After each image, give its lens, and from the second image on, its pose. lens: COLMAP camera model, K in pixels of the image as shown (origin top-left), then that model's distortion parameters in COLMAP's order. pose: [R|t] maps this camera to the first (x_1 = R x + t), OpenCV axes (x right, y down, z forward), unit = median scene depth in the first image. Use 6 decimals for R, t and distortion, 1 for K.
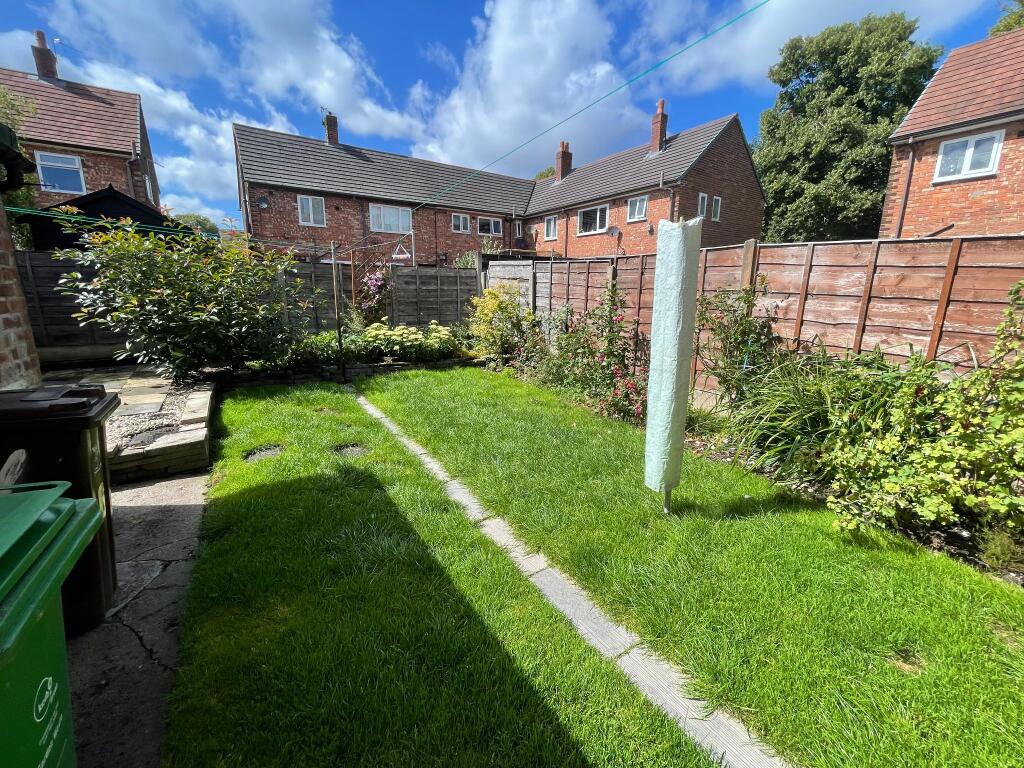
lens RADIAL K [[412.5, 0, 511.0], [0, 412.5, 379.2], [0, 0, 1]] dist [-0.003380, 0.000089]
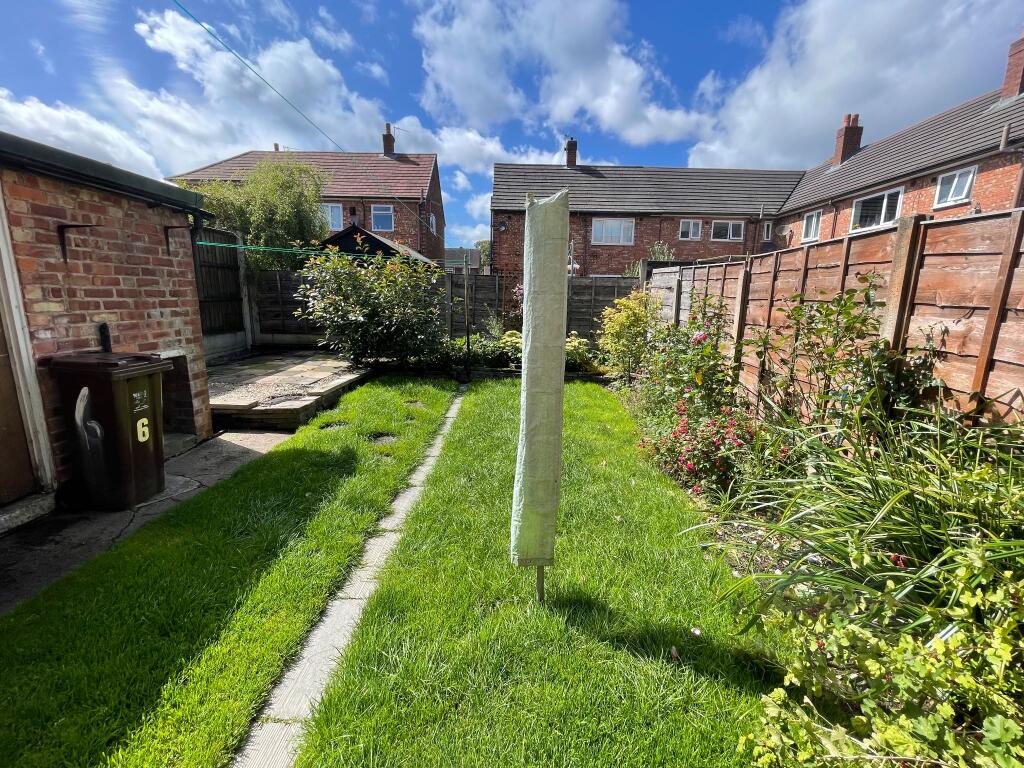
lens RADIAL K [[412.5, 0, 507.7], [0, 412.5, 377.7], [0, 0, 1]] dist [-0.003380, 0.000089]
pose [[0.827739, 0.113862, -0.549439, 0.114453], [-0.131420, 0.991299, 0.007443, -0.010428], [0.545506, 0.066046, 0.835501, 0.055760]]
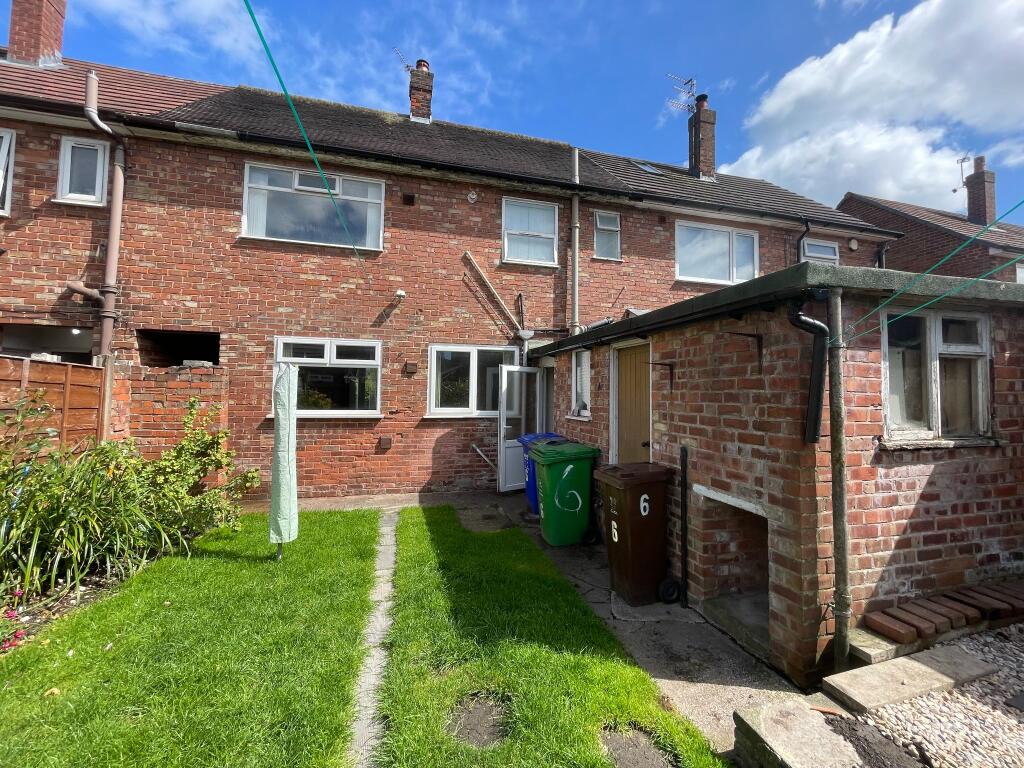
lens RADIAL K [[412.5, 0, 509.0], [0, 412.5, 381.7], [0, 0, 1]] dist [-0.003380, 0.000089]
pose [[-0.950743, -0.020294, 0.309314, -0.136054], [0.038557, 0.982363, 0.182966, -0.083618], [-0.307572, 0.185879, -0.933193, 0.330026]]
